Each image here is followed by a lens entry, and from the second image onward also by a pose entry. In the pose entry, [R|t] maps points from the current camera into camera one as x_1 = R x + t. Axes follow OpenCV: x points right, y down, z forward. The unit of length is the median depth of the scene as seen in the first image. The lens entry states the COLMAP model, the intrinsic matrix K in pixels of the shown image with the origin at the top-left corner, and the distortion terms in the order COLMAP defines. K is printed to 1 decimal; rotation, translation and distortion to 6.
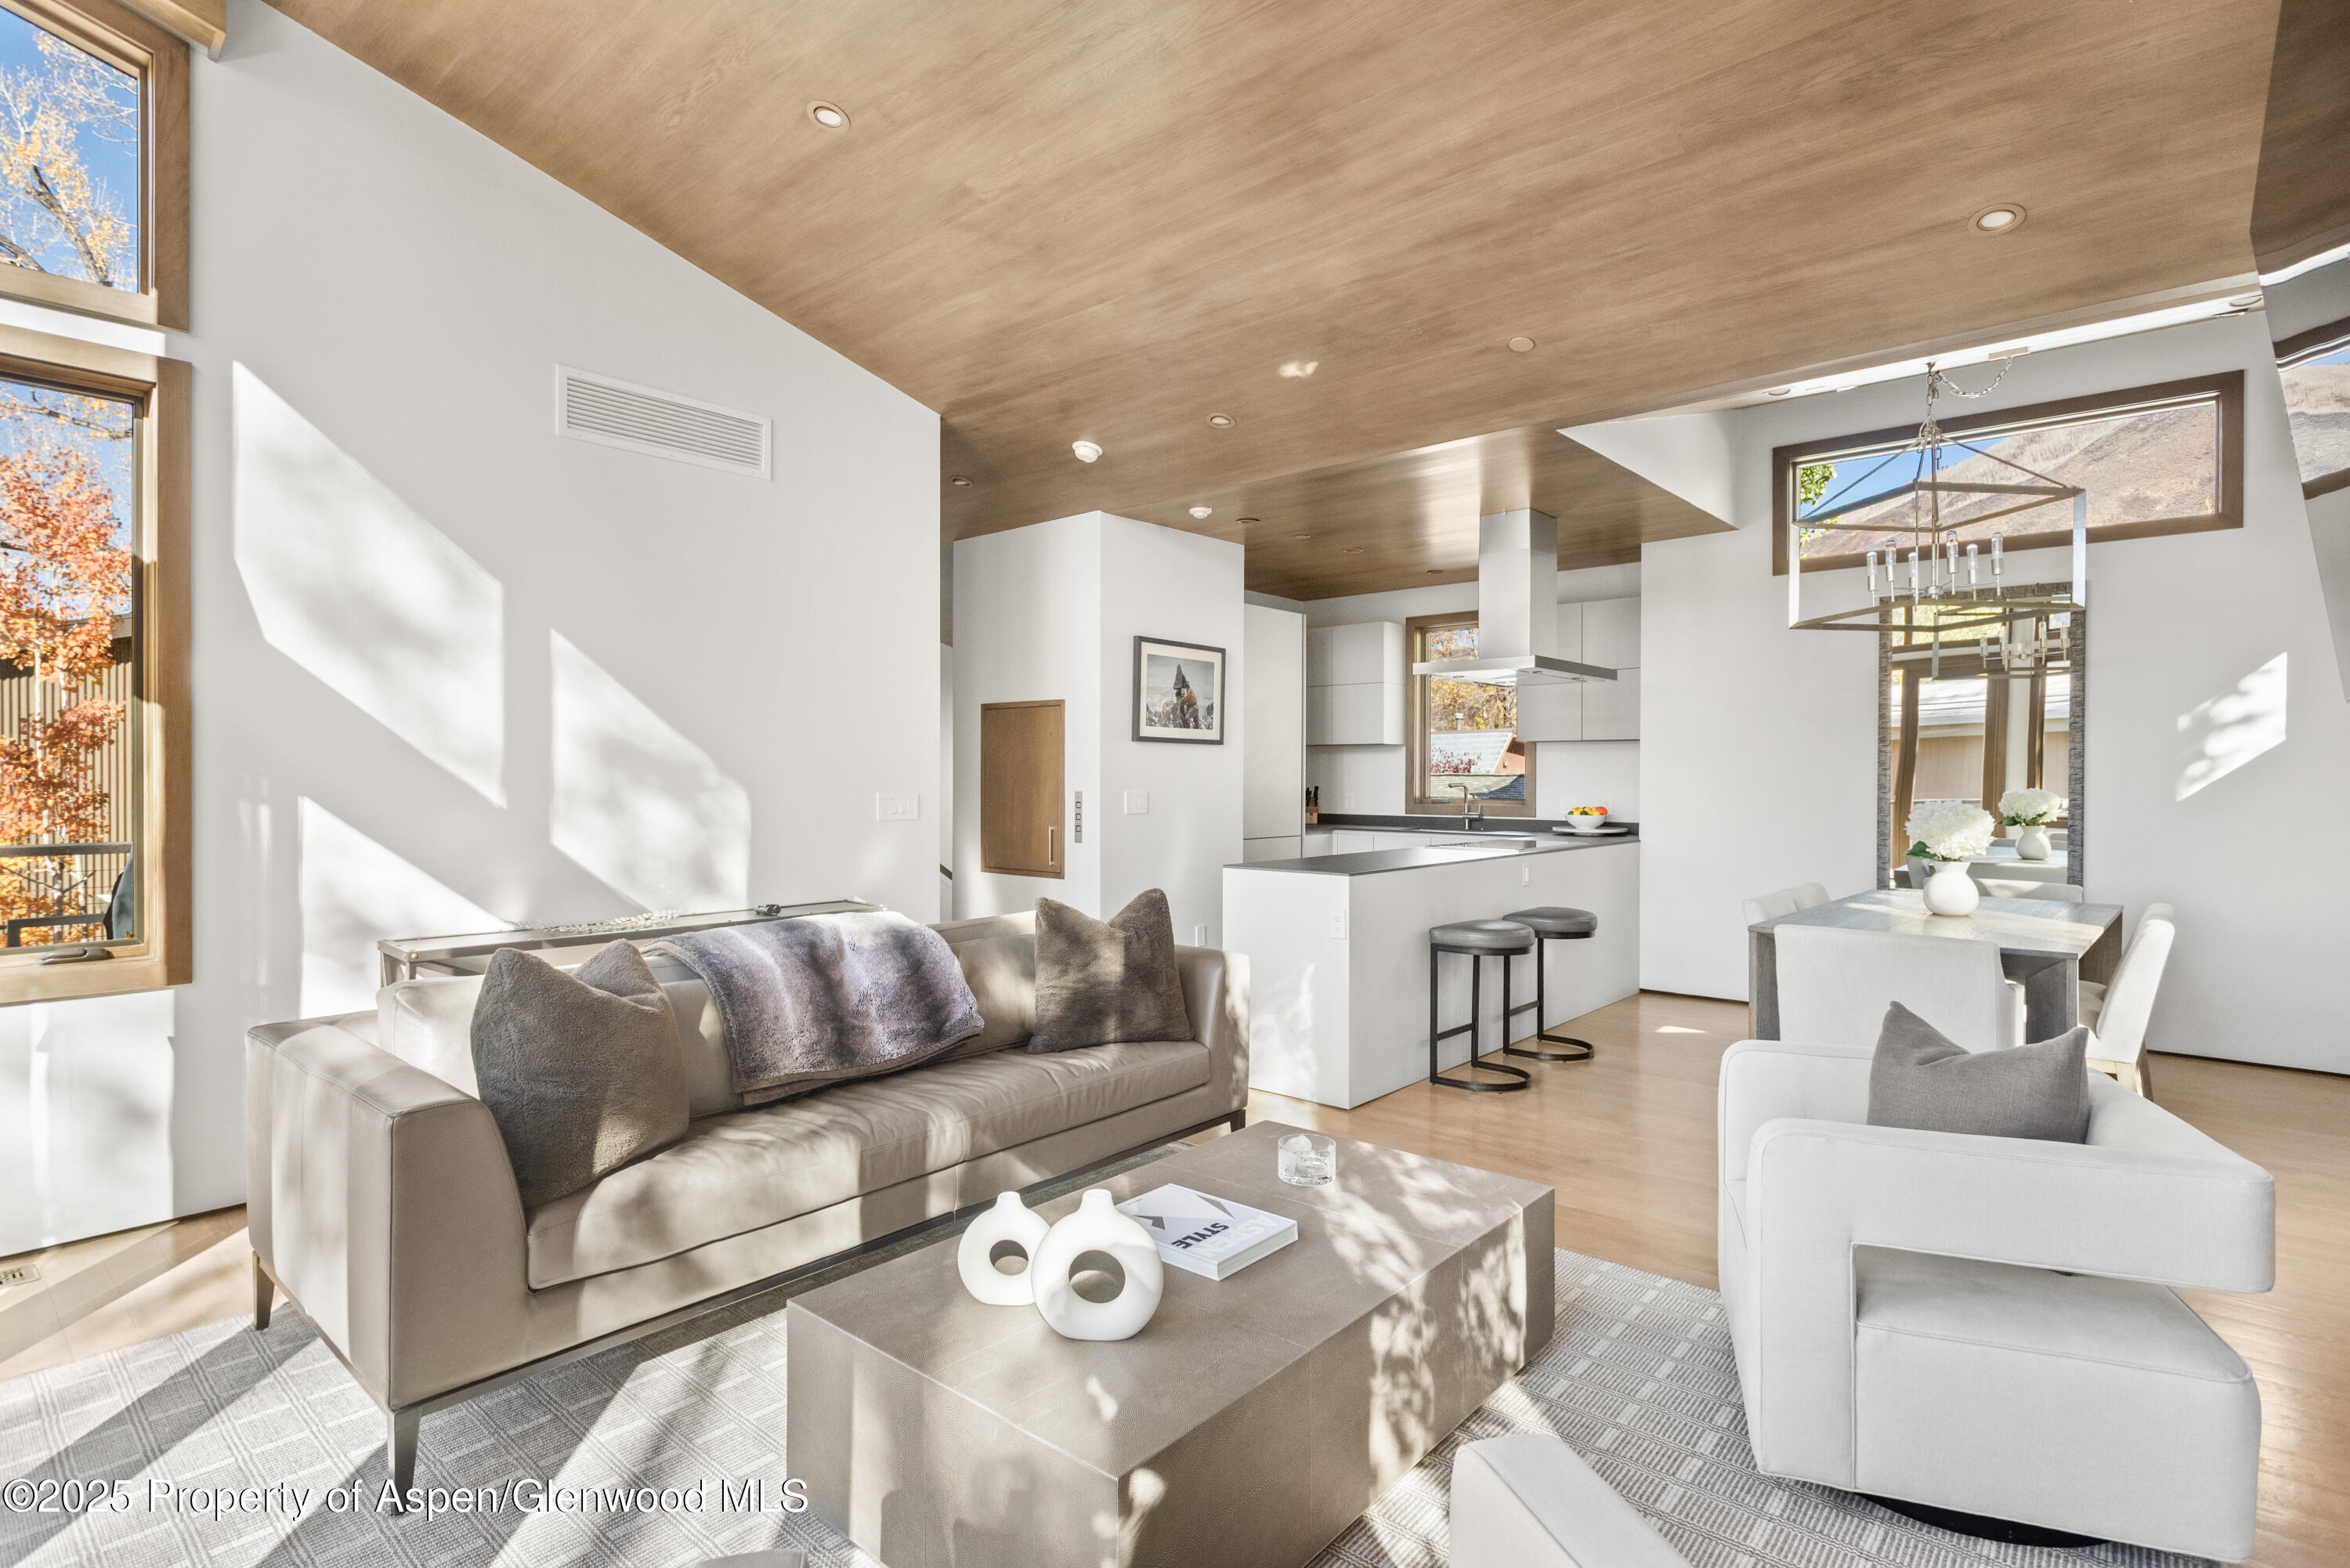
lens RADIAL K [[1110.7, 0, 1156.3], [0, 1110.7, 786.2], [0, 0, 1]] dist [-0.030789, 0.000129]
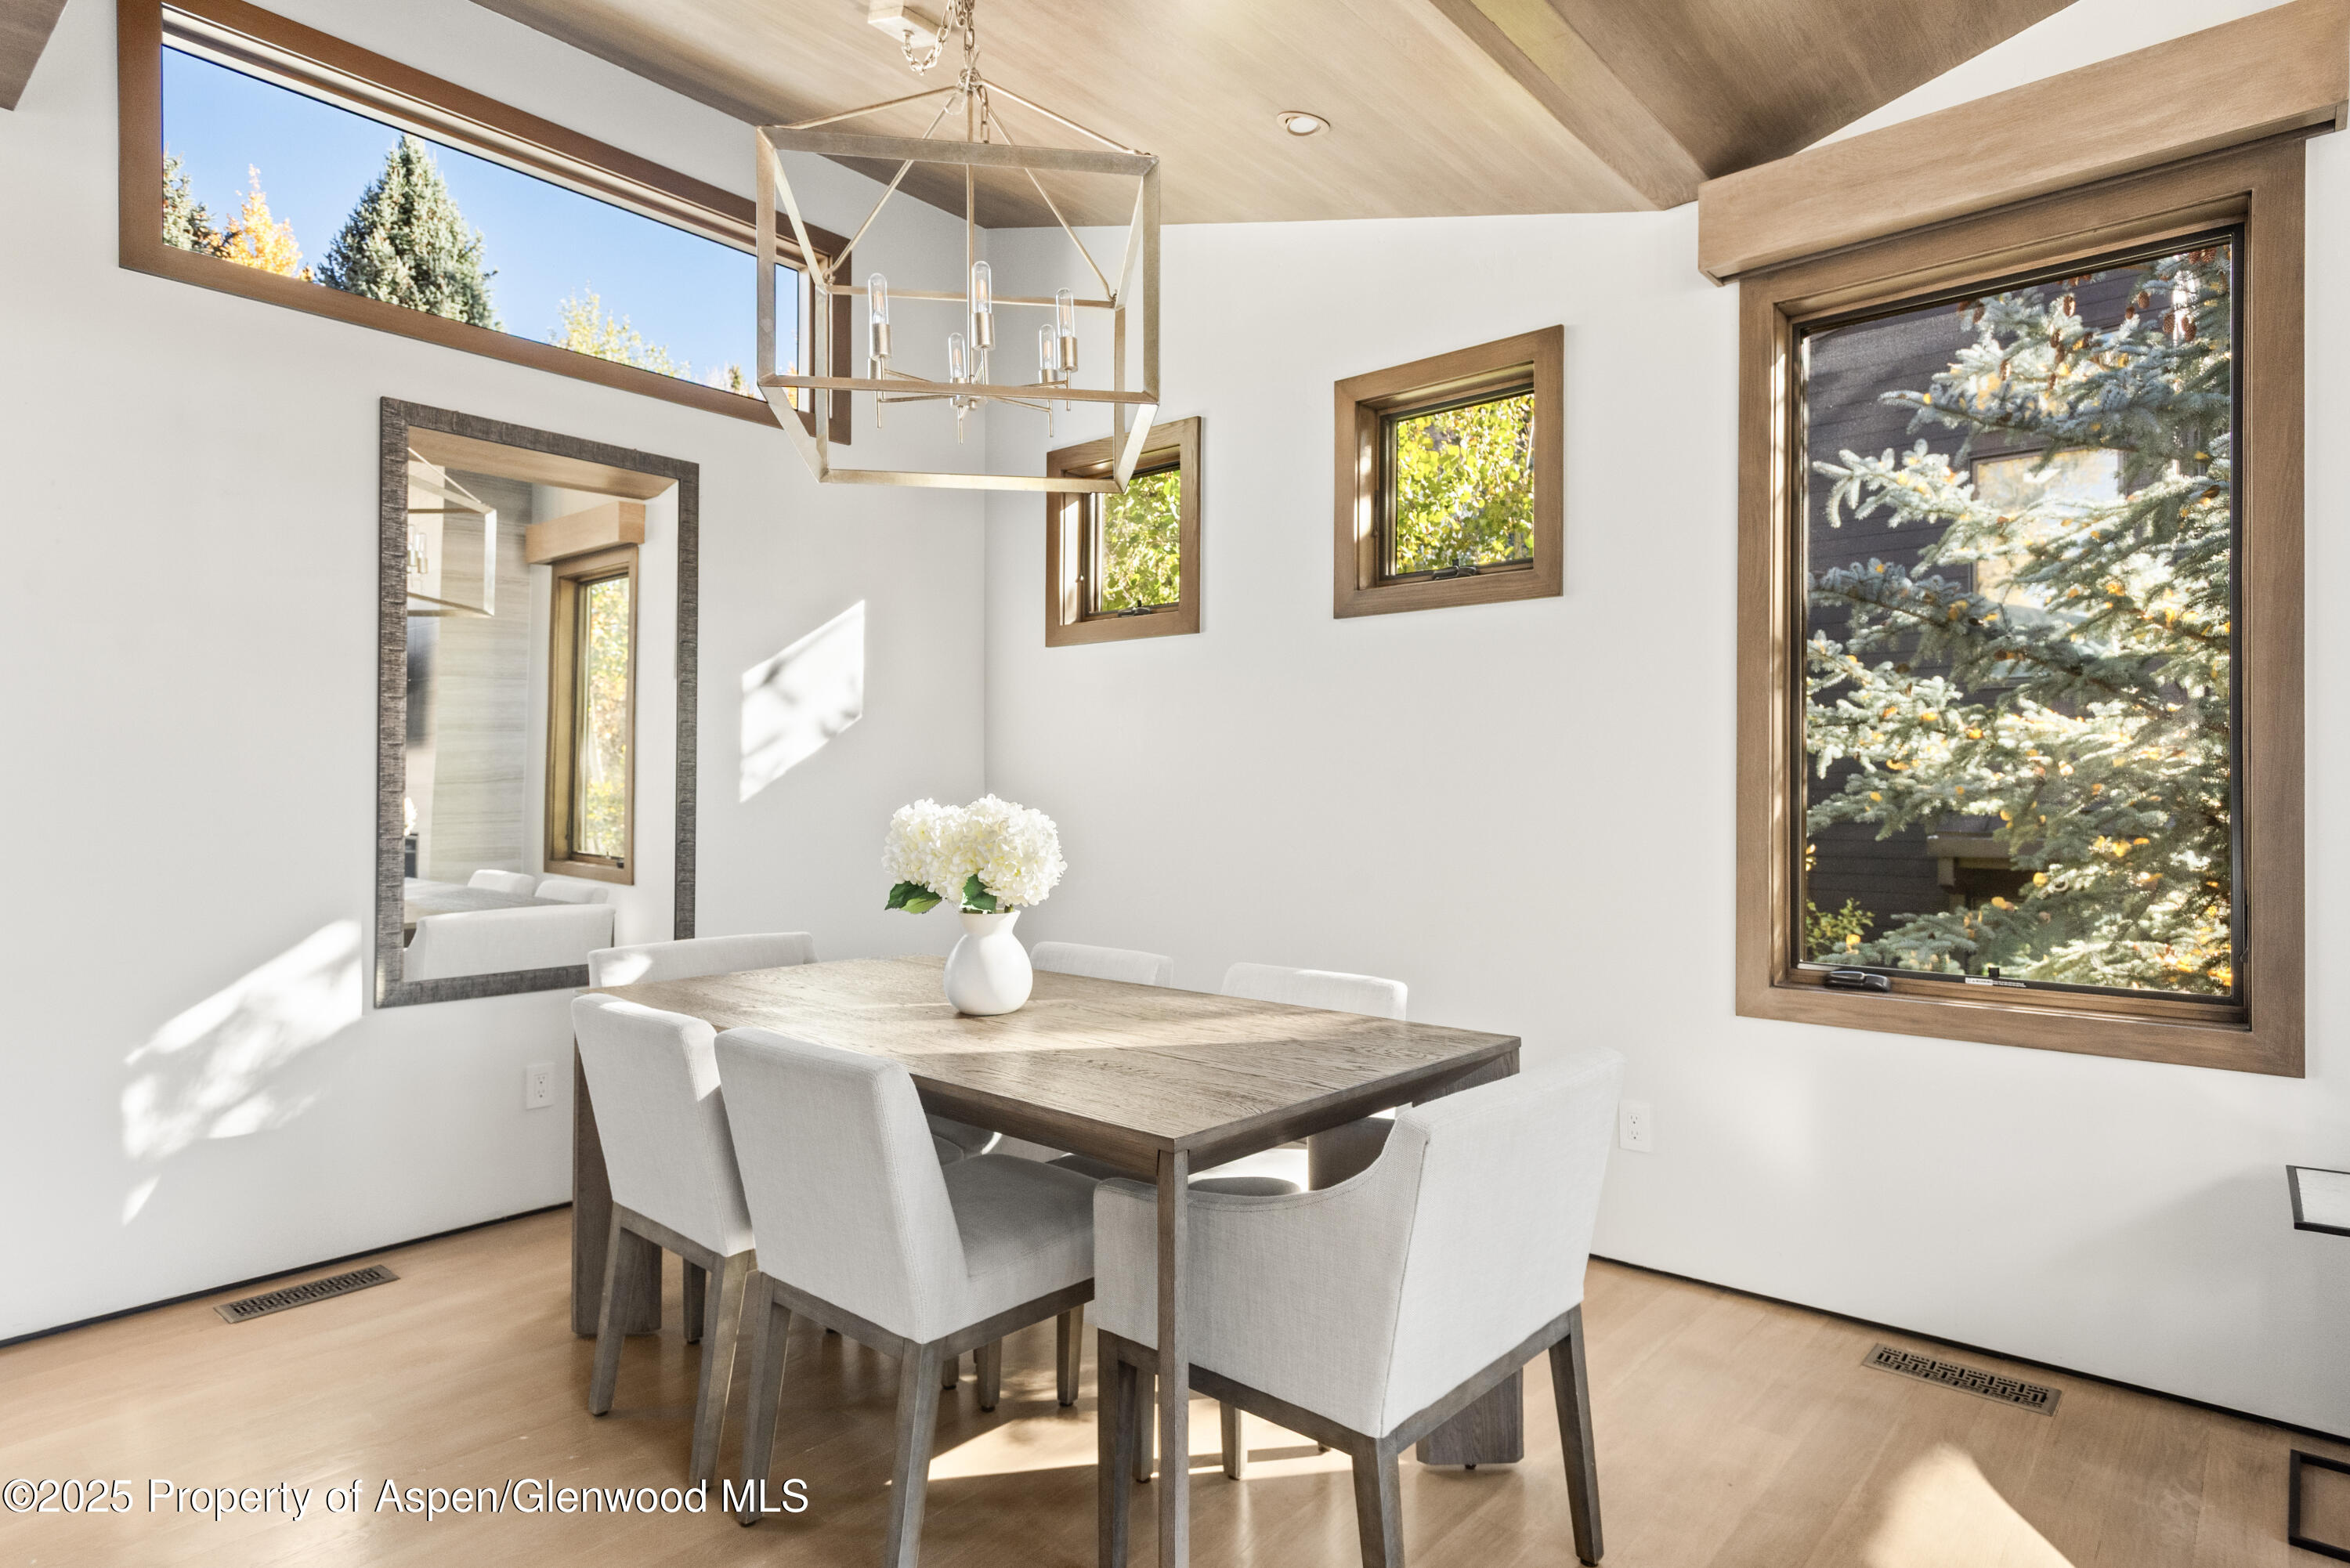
lens RADIAL K [[1261.9, 0, 1195.9], [0, 1261.9, 788.5], [0, 0, 1]] dist [0.012953, -0.001631]
pose [[-0.036455, 0.001194, 0.999335, 0.064390], [0.005405, 0.999985, -0.000998, 0.004802], [-0.999321, 0.005365, -0.036461, 0.567132]]
